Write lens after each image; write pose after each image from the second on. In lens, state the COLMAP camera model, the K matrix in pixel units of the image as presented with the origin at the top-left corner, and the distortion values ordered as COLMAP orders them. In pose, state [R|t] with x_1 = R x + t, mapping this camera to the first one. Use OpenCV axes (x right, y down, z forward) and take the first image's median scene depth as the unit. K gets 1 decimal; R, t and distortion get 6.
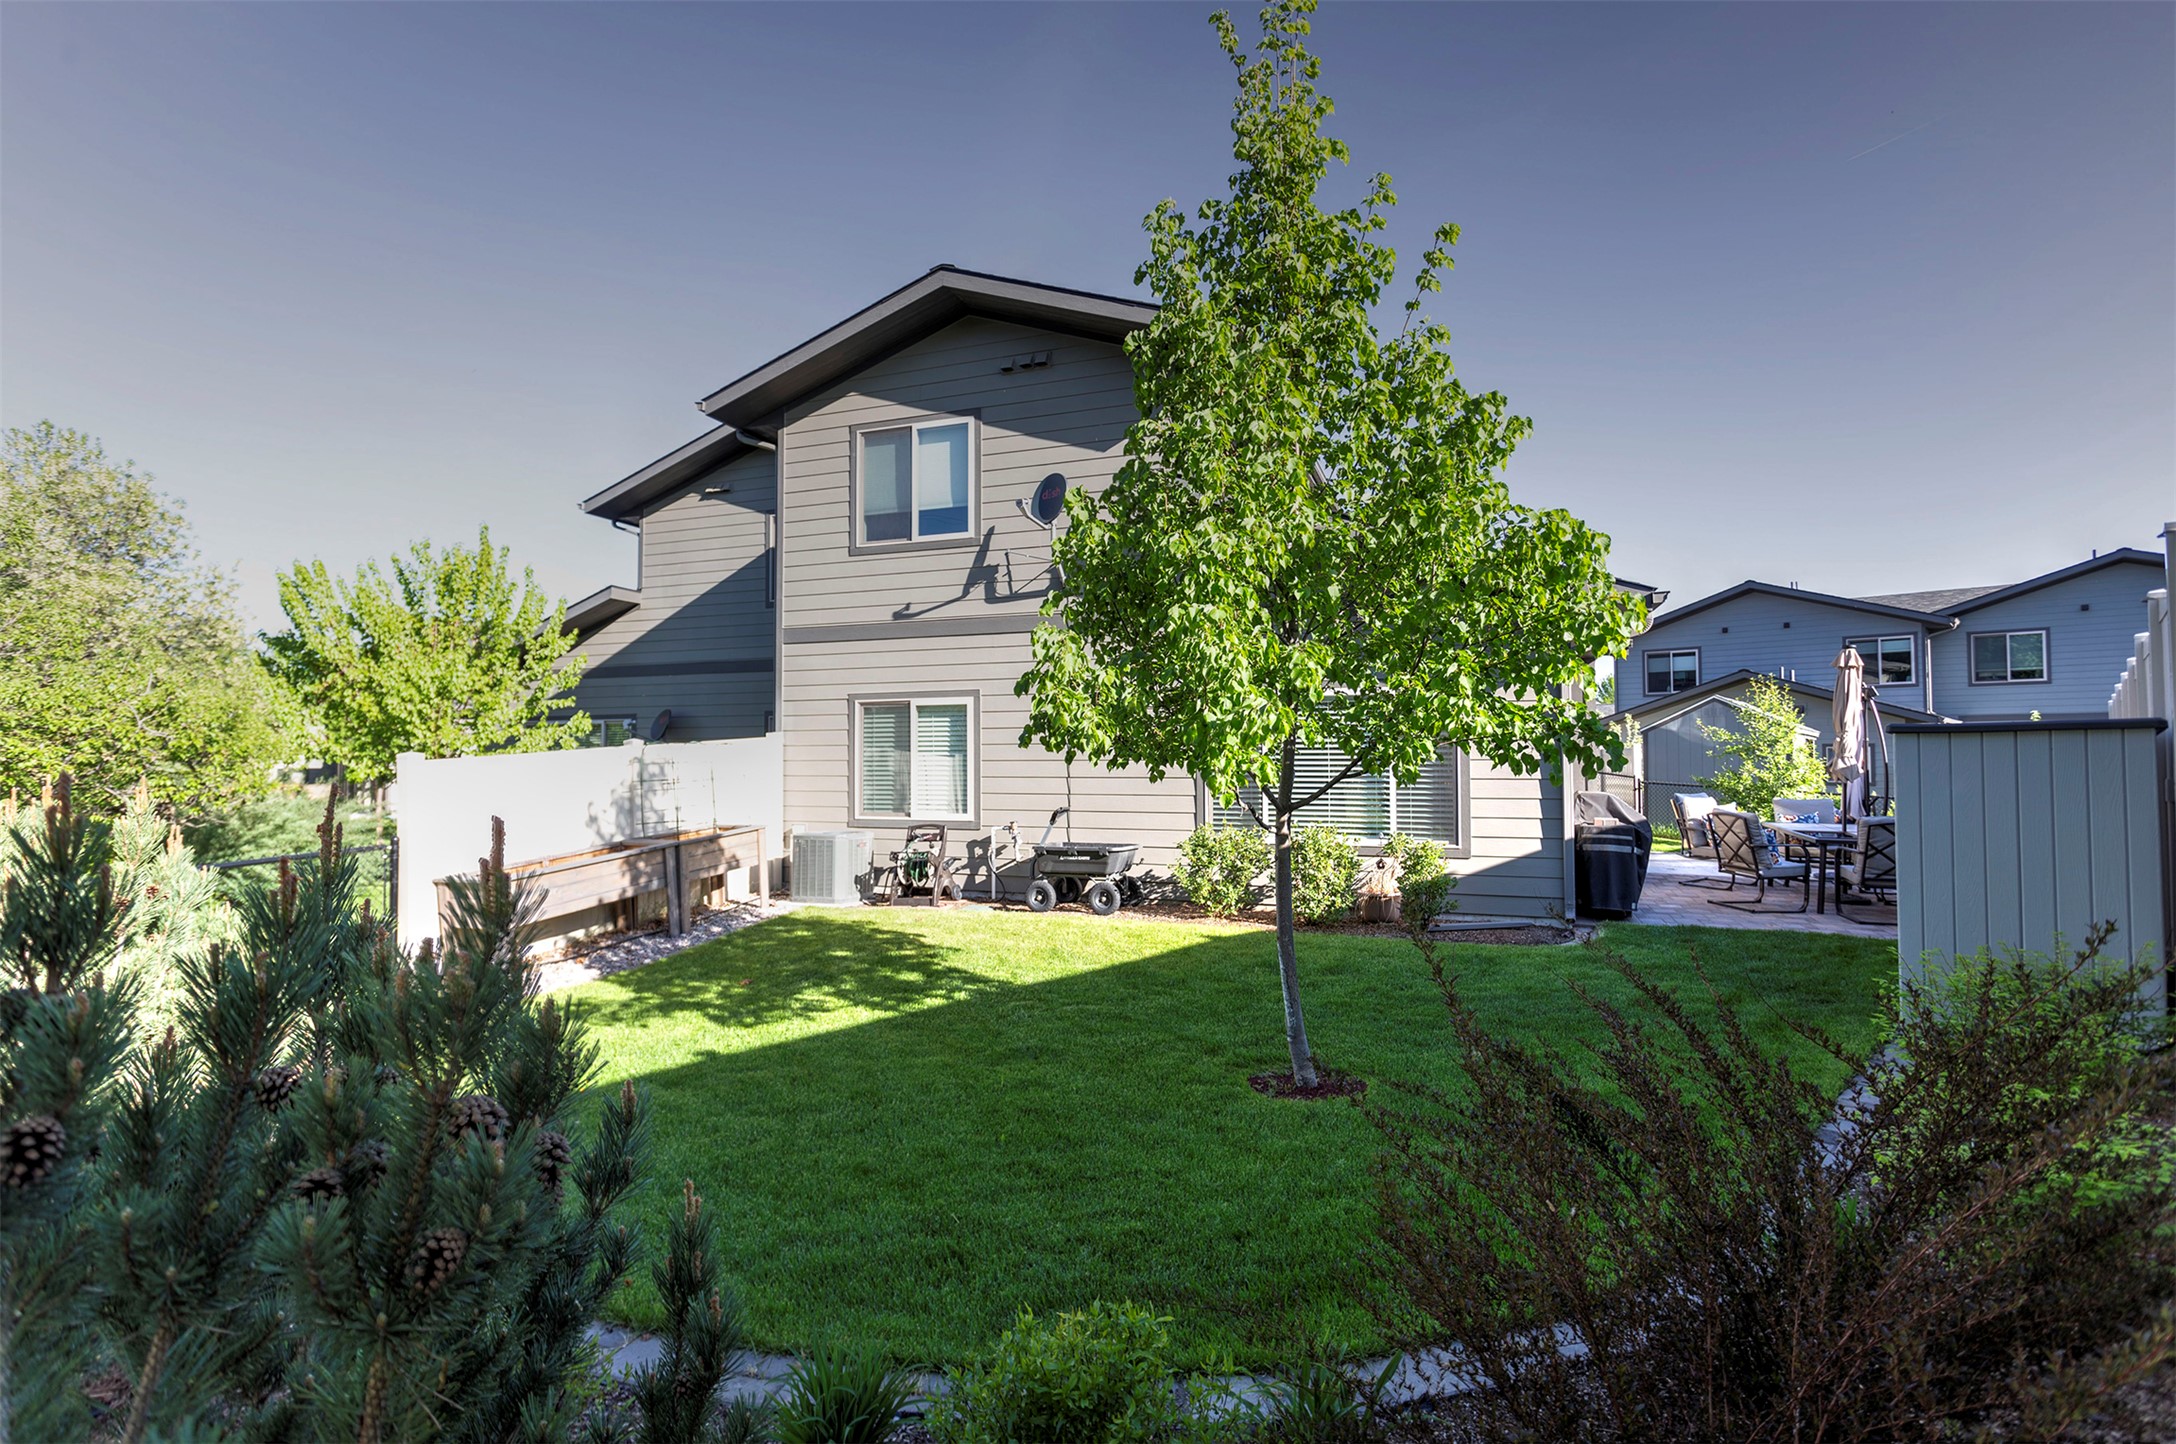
lens RADIAL K [[1034.1, 0, 1088.3], [0, 1034.1, 723.8], [0, 0, 1]] dist [0.003903, 0.000285]
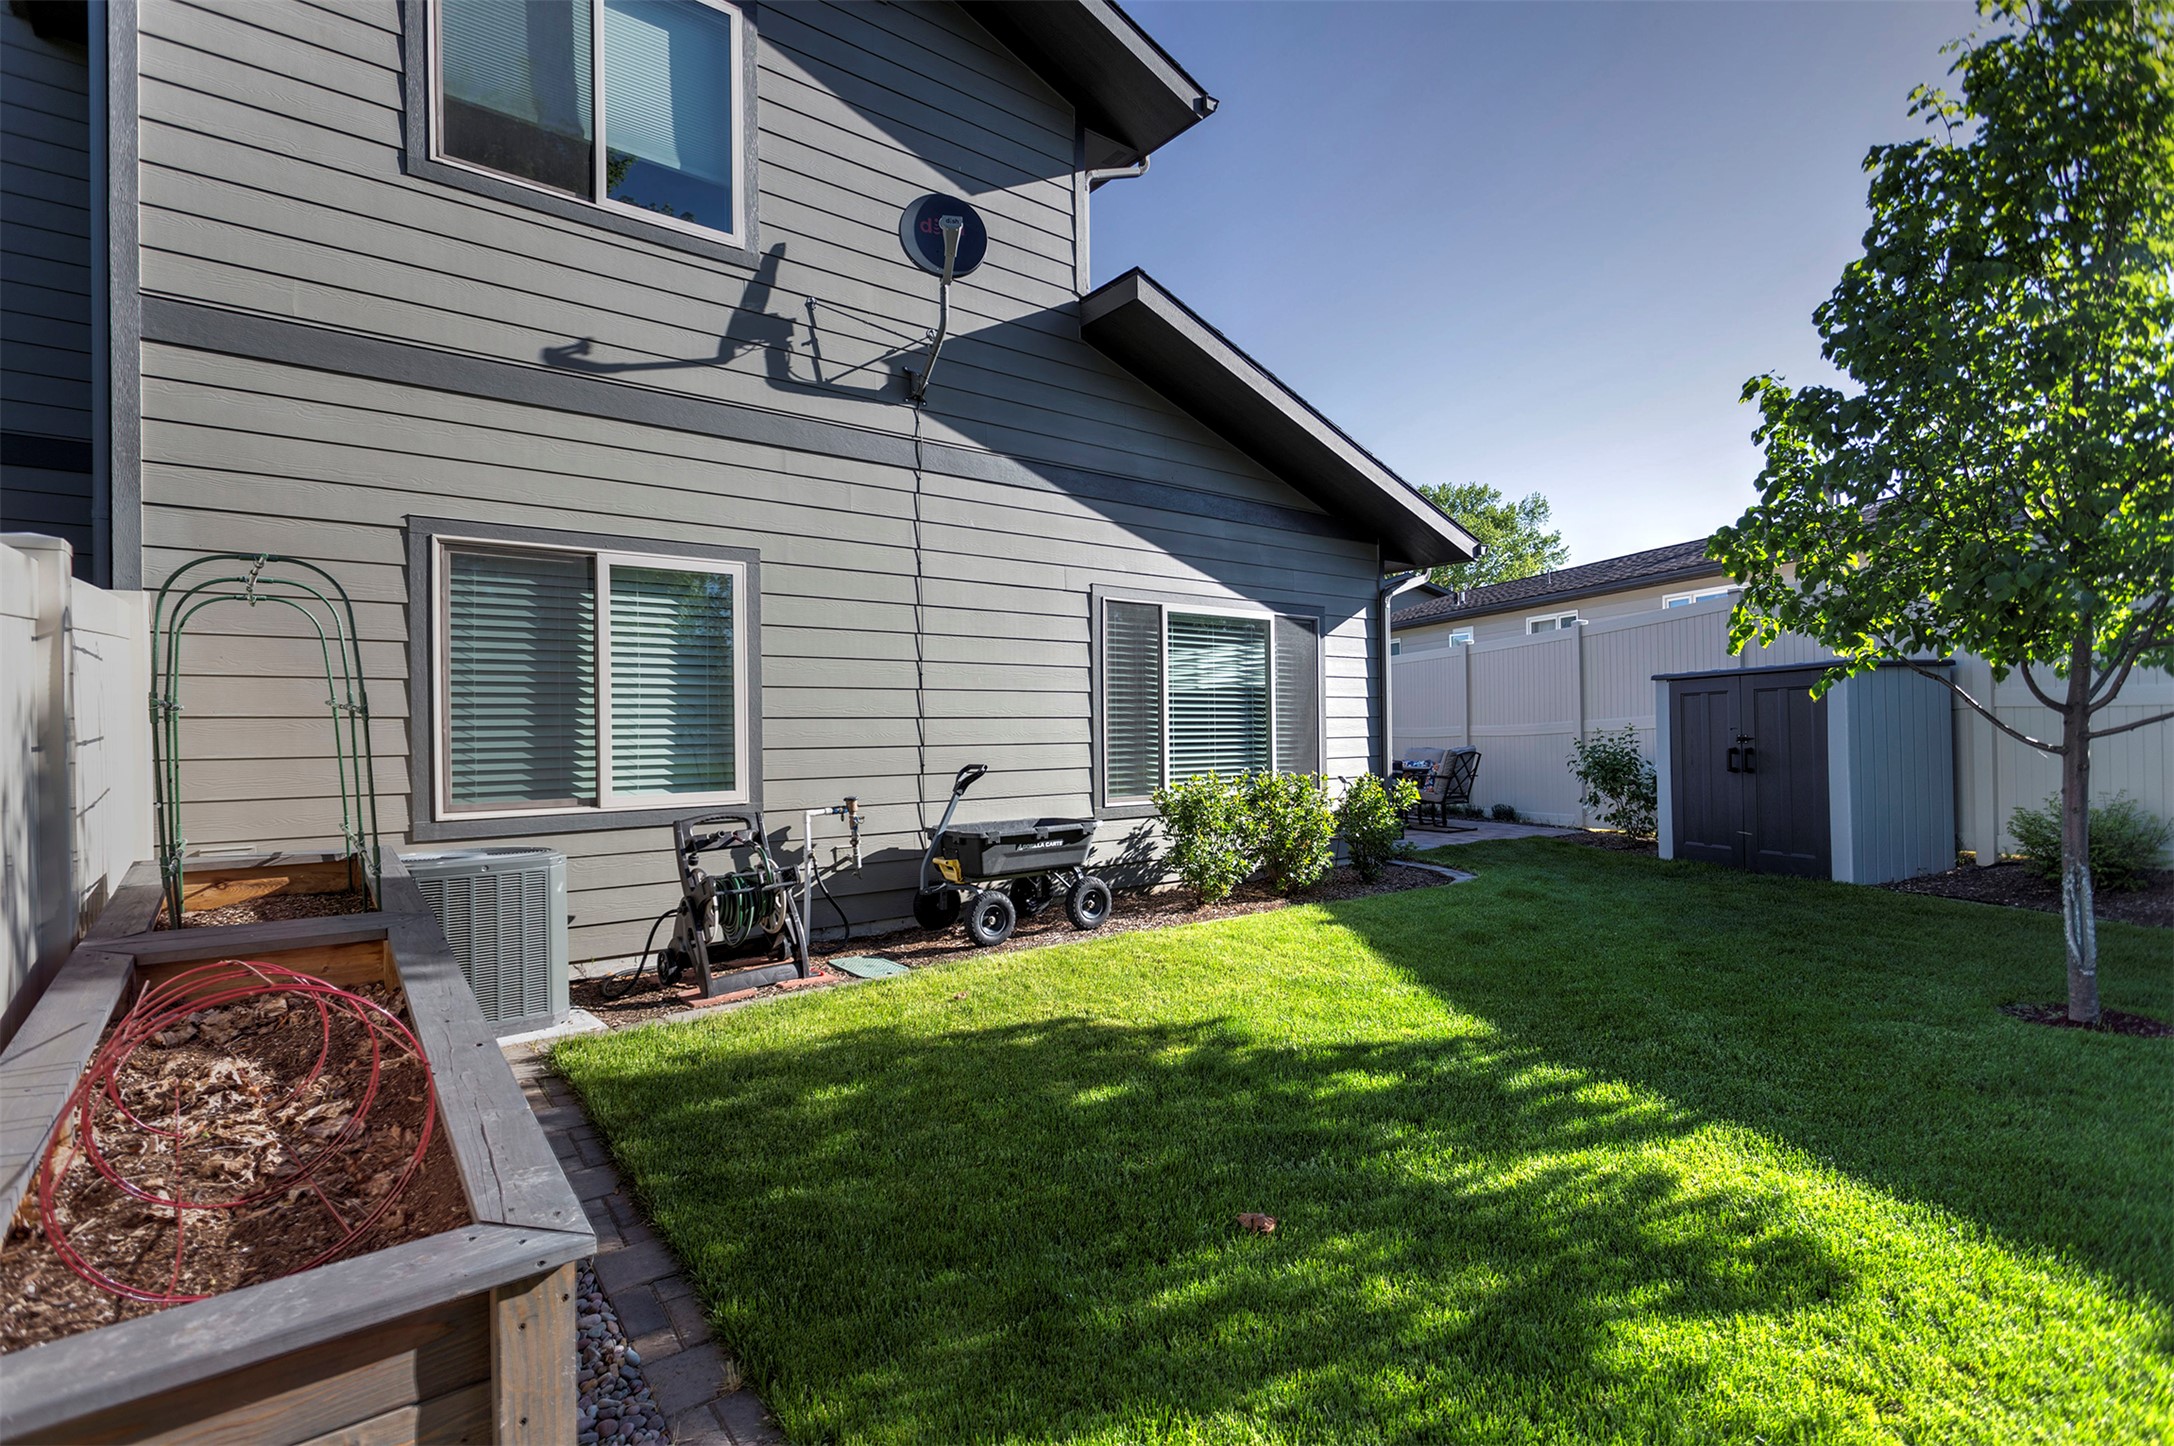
lens RADIAL K [[1033.1, 0, 1075.6], [0, 1033.1, 731.5], [0, 0, 1]] dist [0.003903, 0.000285]
pose [[0.519994, -0.003944, 0.854161, -0.452576], [-0.017676, 0.999726, 0.015376, 0.045788], [-0.853987, -0.023093, 0.519782, 0.577080]]
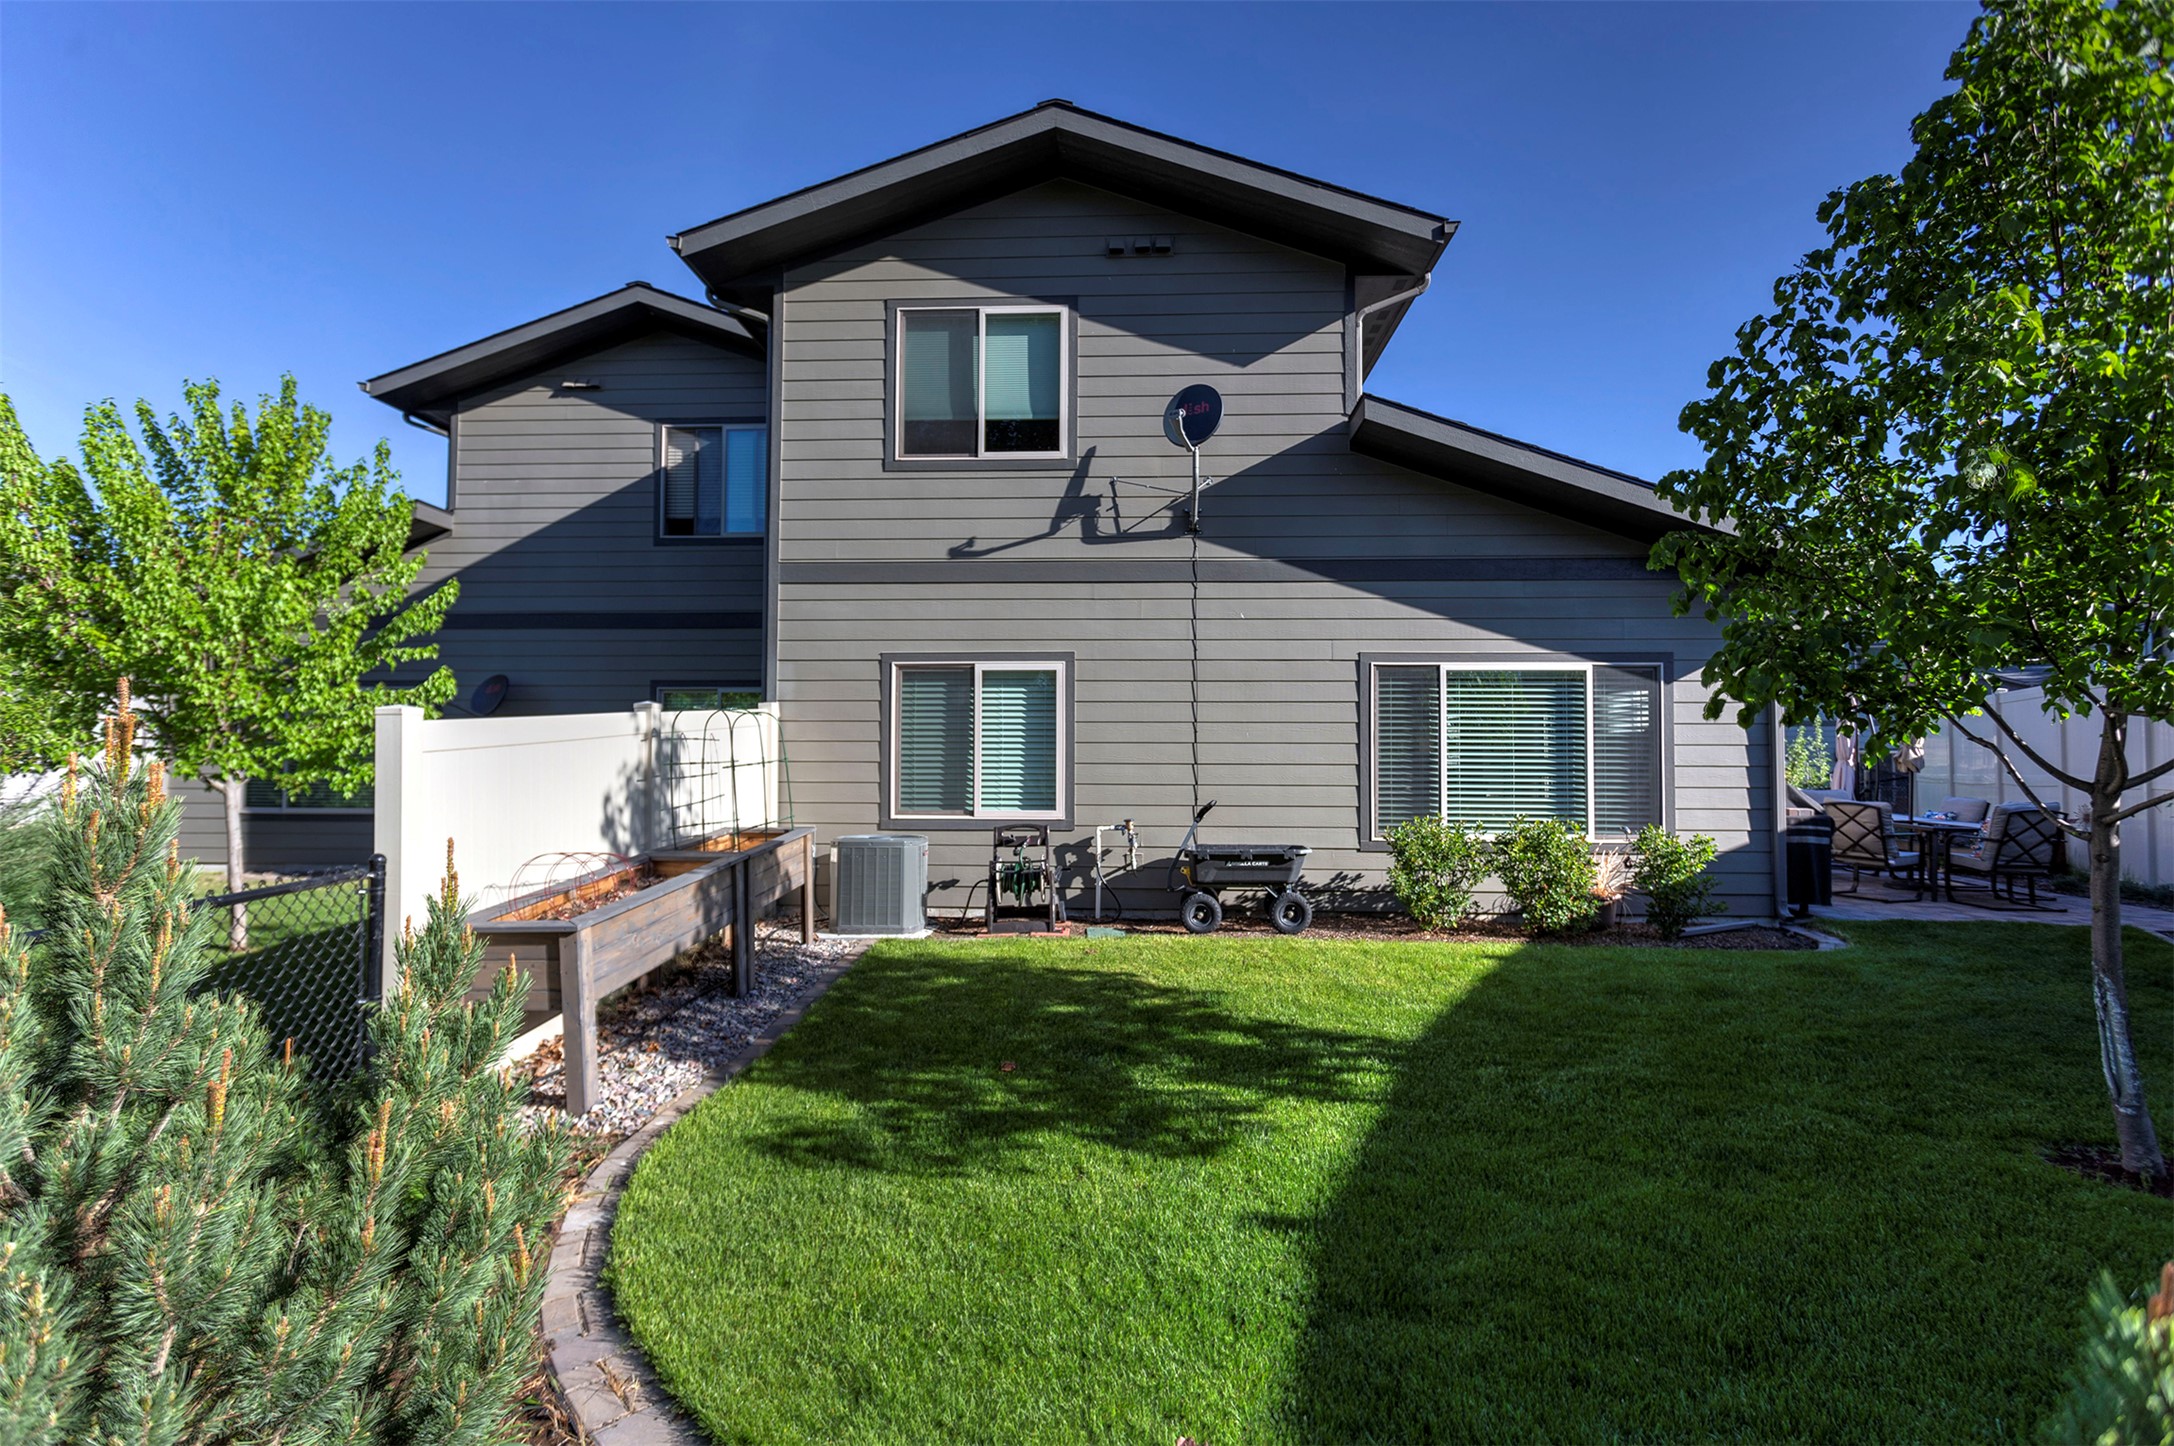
lens RADIAL K [[1033.1, 0, 1091.5], [0, 1033.1, 718.9], [0, 0, 1]] dist [0.003903, 0.000285]
pose [[0.952821, 0.018569, 0.302966, -0.320463], [-0.016757, 0.999823, -0.008578, 0.023457], [-0.303071, 0.003096, 0.952963, 0.240996]]
